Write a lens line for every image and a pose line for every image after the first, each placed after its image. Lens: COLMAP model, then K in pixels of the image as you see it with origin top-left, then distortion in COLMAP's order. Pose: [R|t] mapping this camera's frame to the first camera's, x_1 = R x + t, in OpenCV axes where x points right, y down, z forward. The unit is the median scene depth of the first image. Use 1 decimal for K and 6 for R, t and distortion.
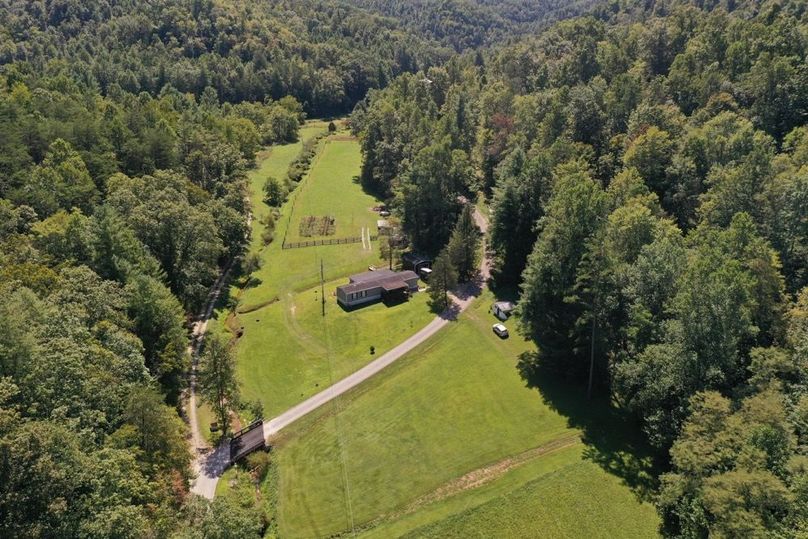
lens RADIAL K [[627.5, 0, 400.6], [0, 627.5, 268.4], [0, 0, 1]] dist [0.000319, 0.006862]
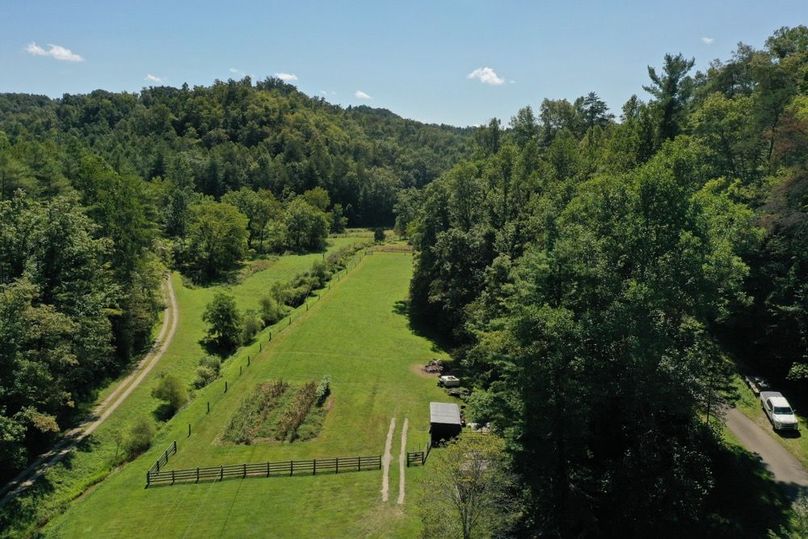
lens RADIAL K [[627.5, 0, 405.9], [0, 627.5, 264.3], [0, 0, 1]] dist [0.000319, 0.006862]
pose [[0.994221, 0.022922, -0.104882, -0.012094], [-0.045966, 0.973752, -0.222923, -0.068459], [0.097019, 0.226456, 0.969178, 0.562291]]
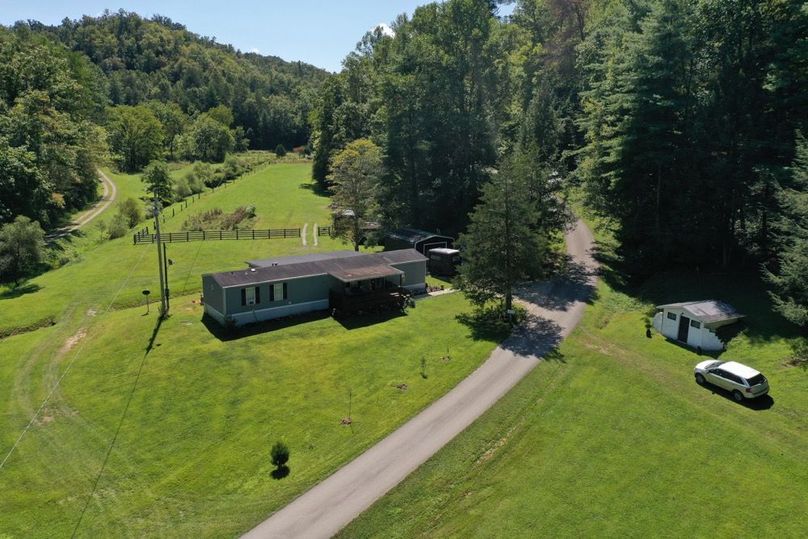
lens RADIAL K [[627.5, 0, 402.2], [0, 627.5, 266.2], [0, 0, 1]] dist [0.000319, 0.006862]
pose [[0.998576, -0.005039, 0.053102, -0.005786], [0.013460, 0.987115, -0.159444, 0.056302], [-0.051614, 0.159932, 0.985778, 0.440964]]
